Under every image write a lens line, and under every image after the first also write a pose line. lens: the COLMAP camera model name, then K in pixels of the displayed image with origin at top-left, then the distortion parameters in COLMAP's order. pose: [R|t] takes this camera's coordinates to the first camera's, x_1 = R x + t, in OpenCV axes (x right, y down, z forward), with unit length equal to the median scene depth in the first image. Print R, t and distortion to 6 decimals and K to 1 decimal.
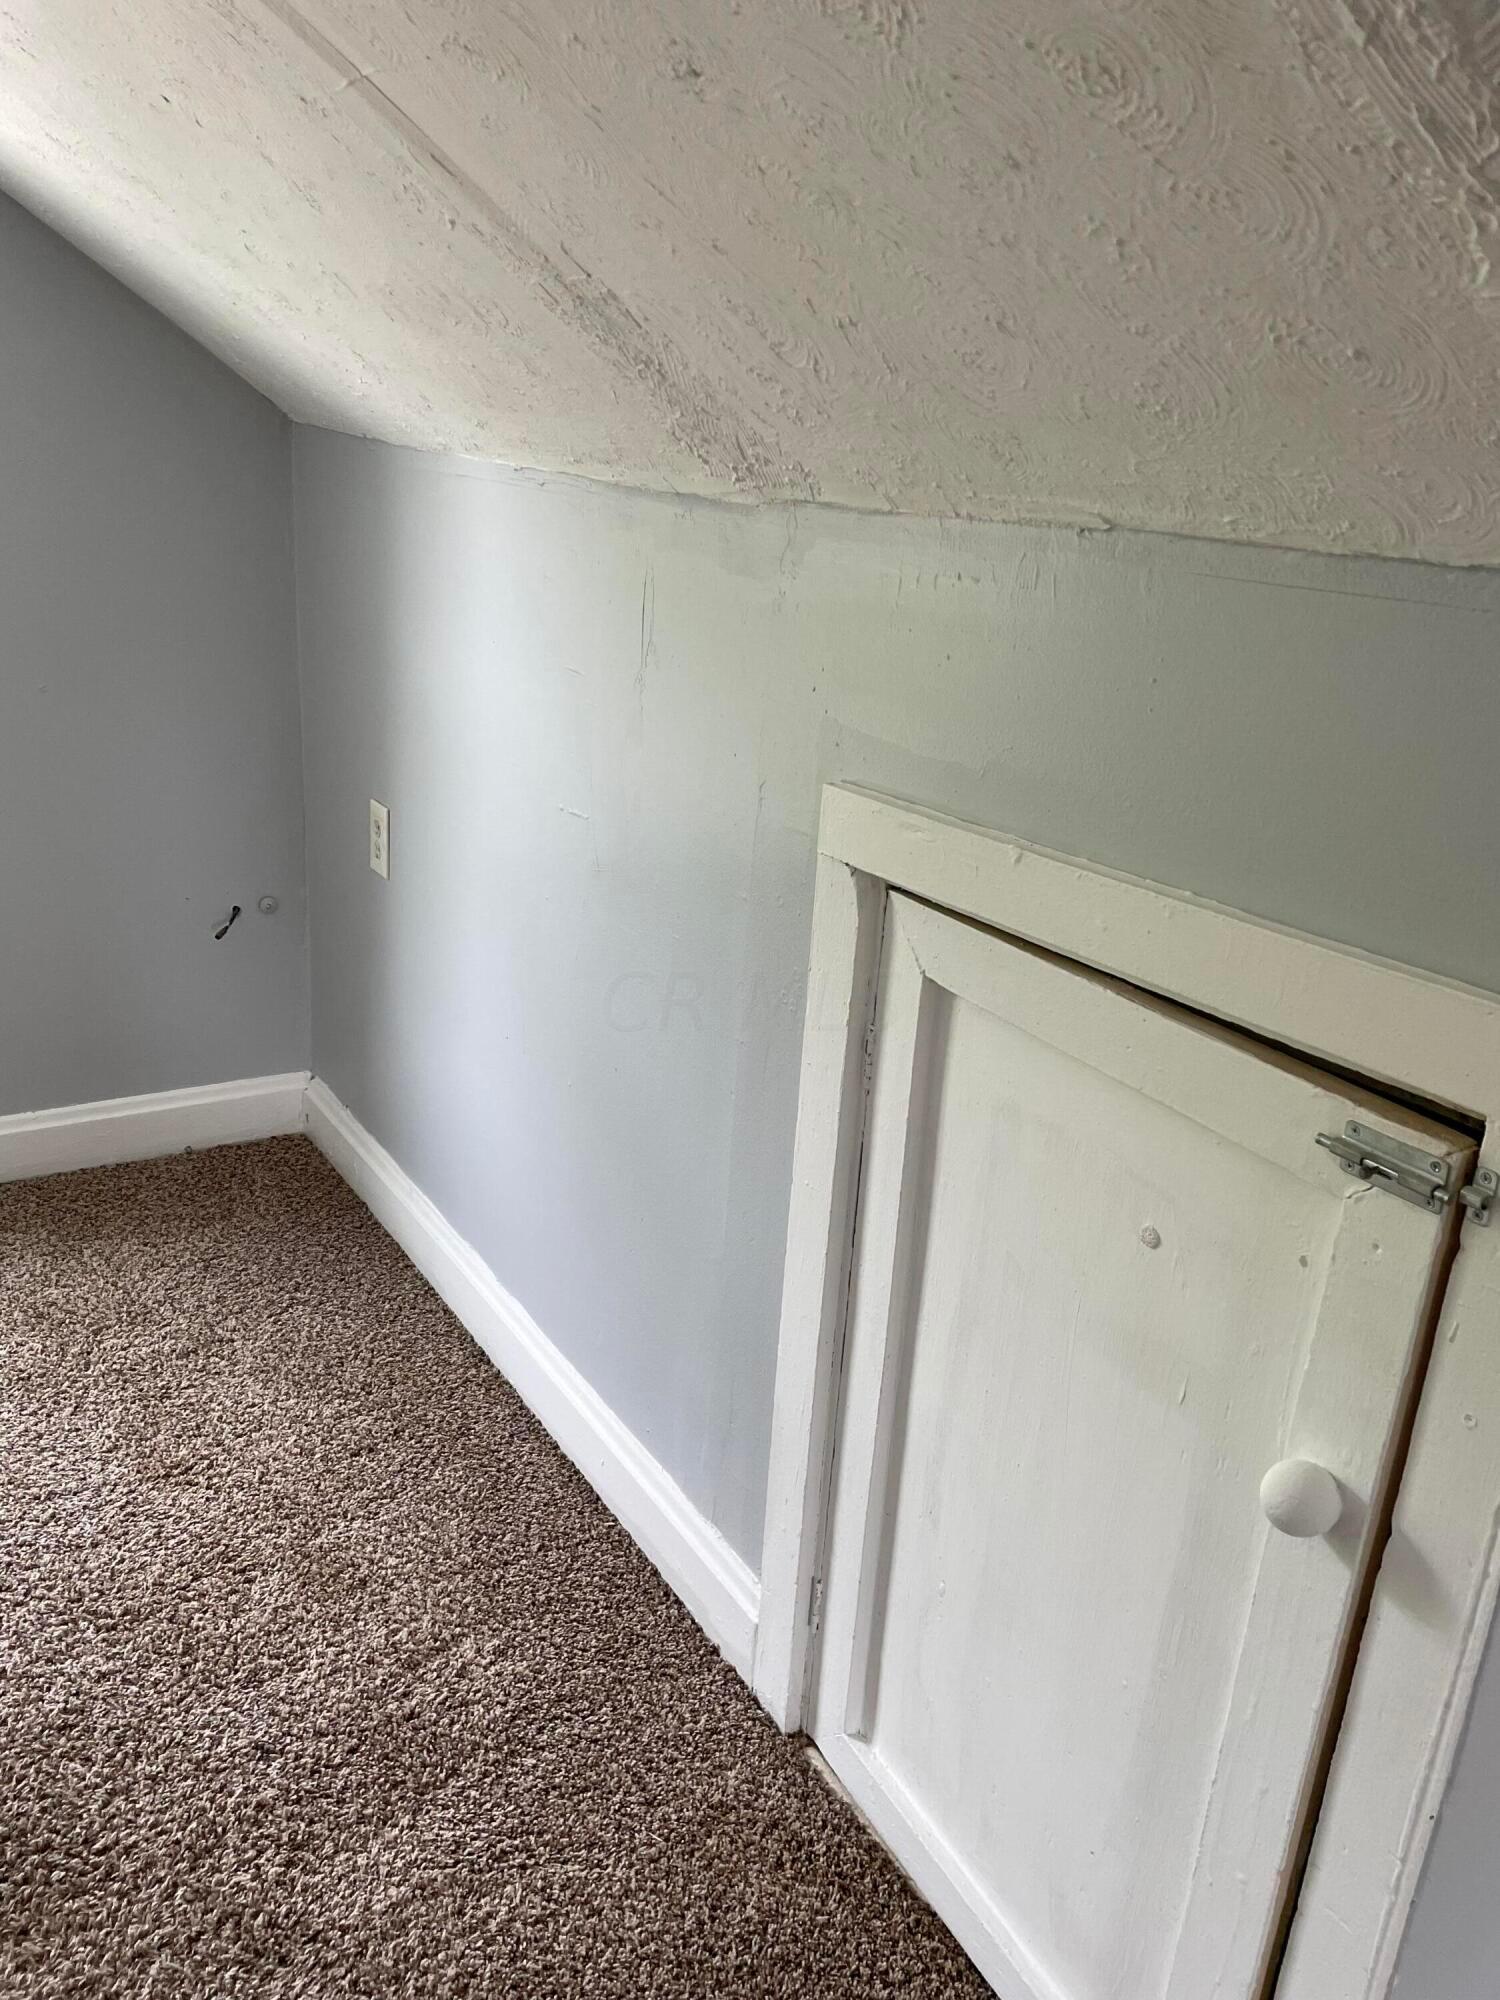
lens RADIAL K [[1503.8, 0, 742.8], [0, 1503.8, 994.9], [0, 0, 1]] dist [0.037188, -0.055663]
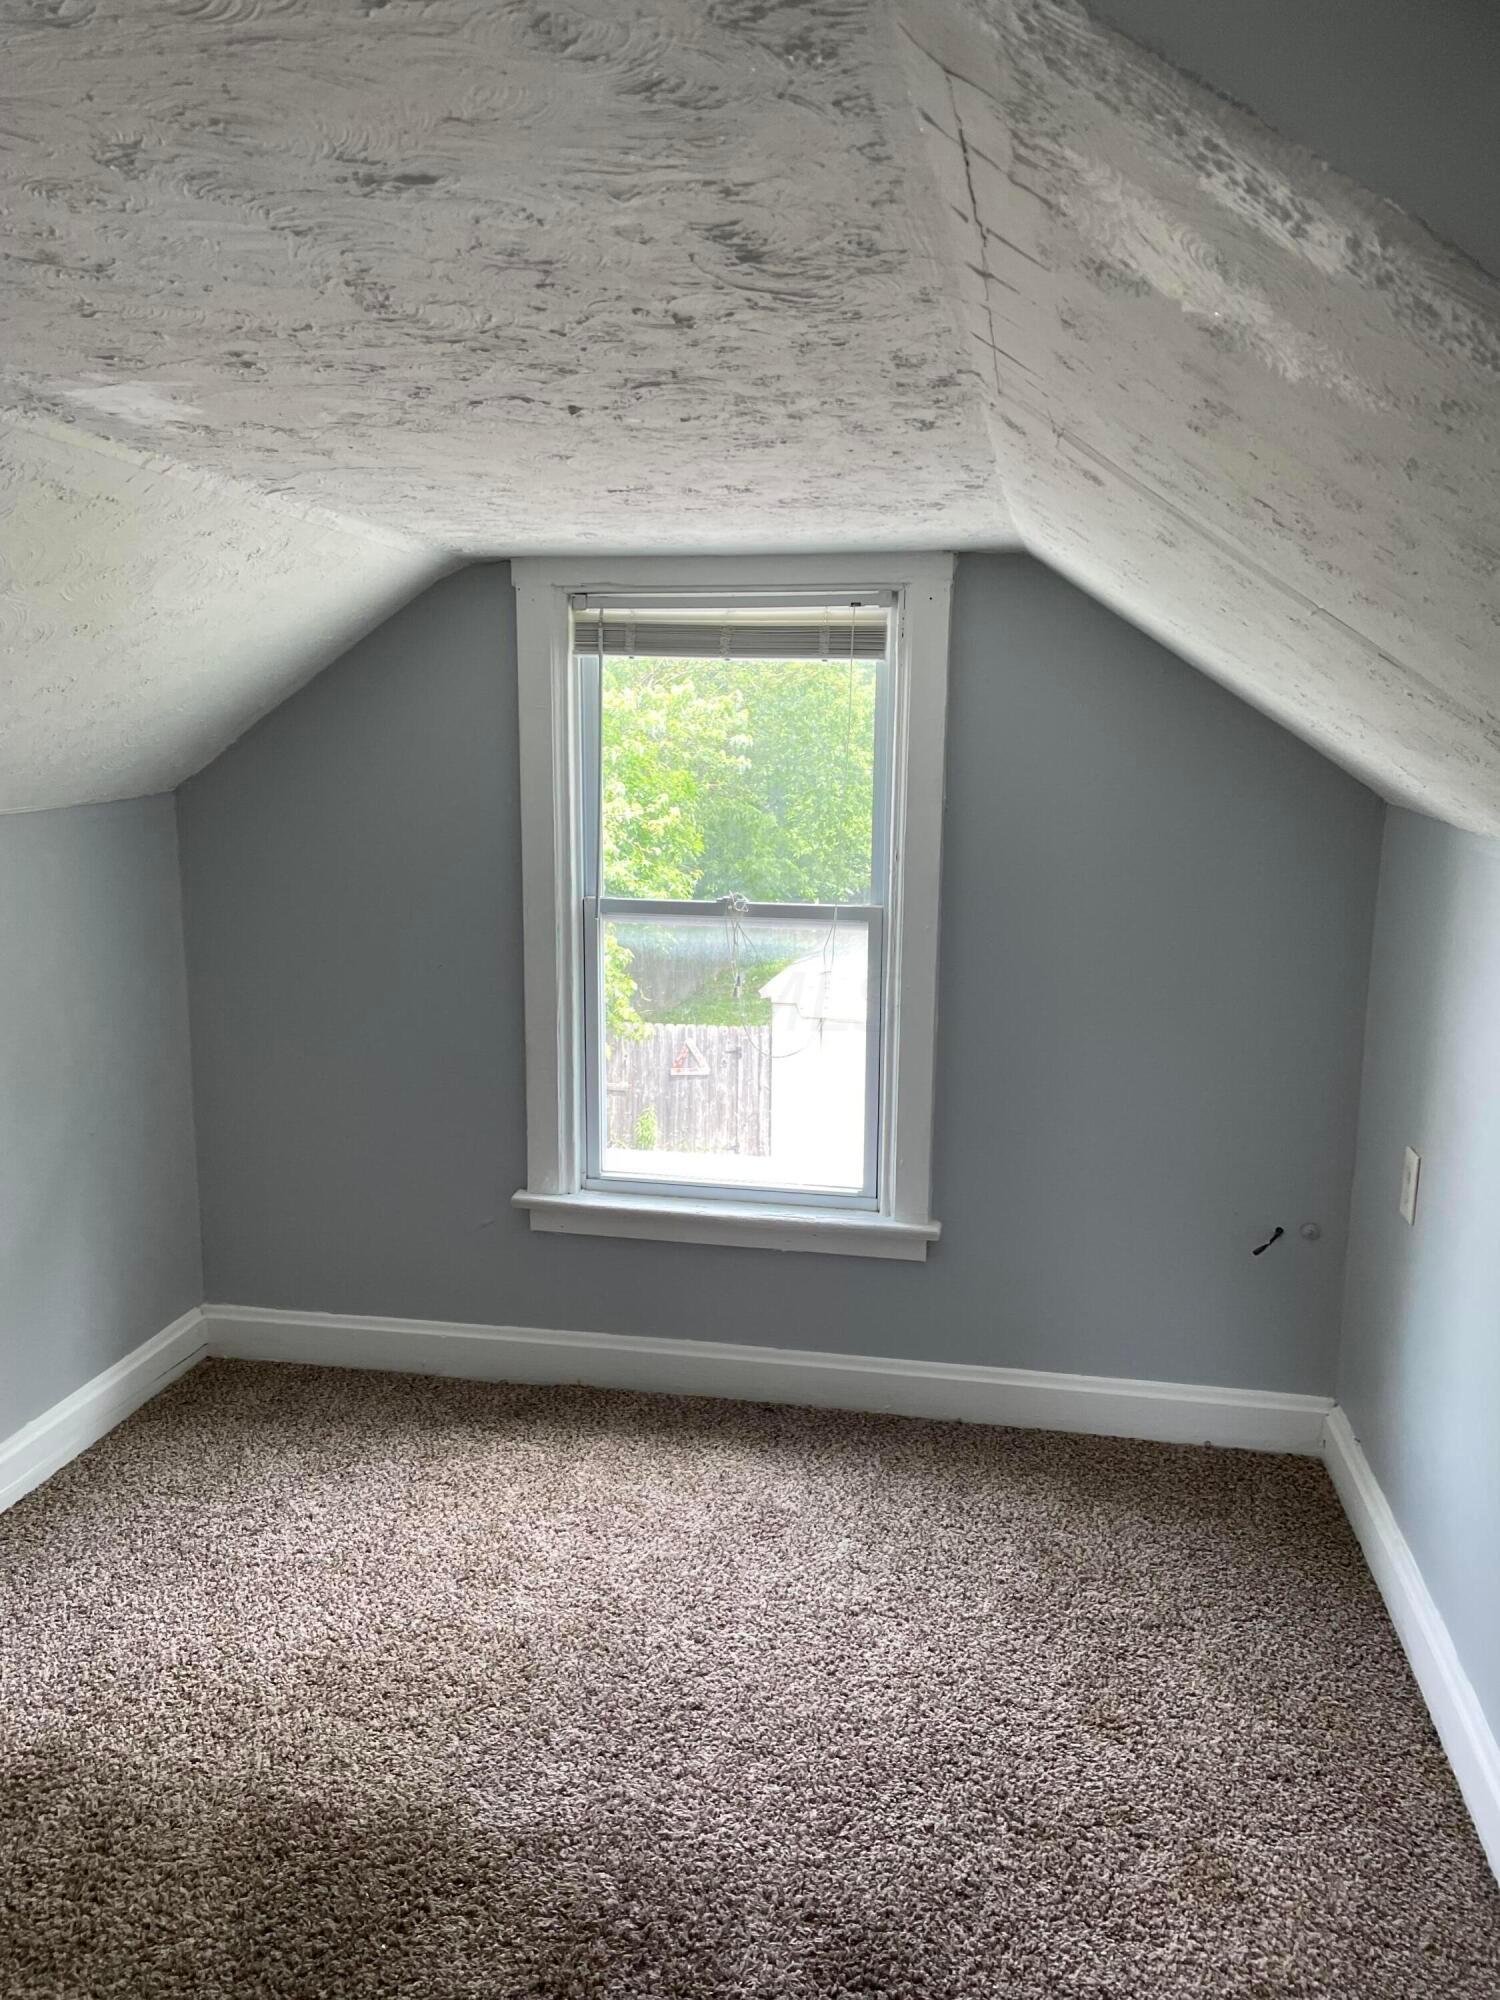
lens RADIAL K [[1503.8, 0, 743.4], [0, 1503.8, 985.2], [0, 0, 1]] dist [0.037188, -0.055663]
pose [[0.730264, 0.052606, -0.681137, 0.165471], [-0.190807, 0.973059, -0.129418, -0.020896], [0.655978, 0.224475, 0.720627, -0.108971]]
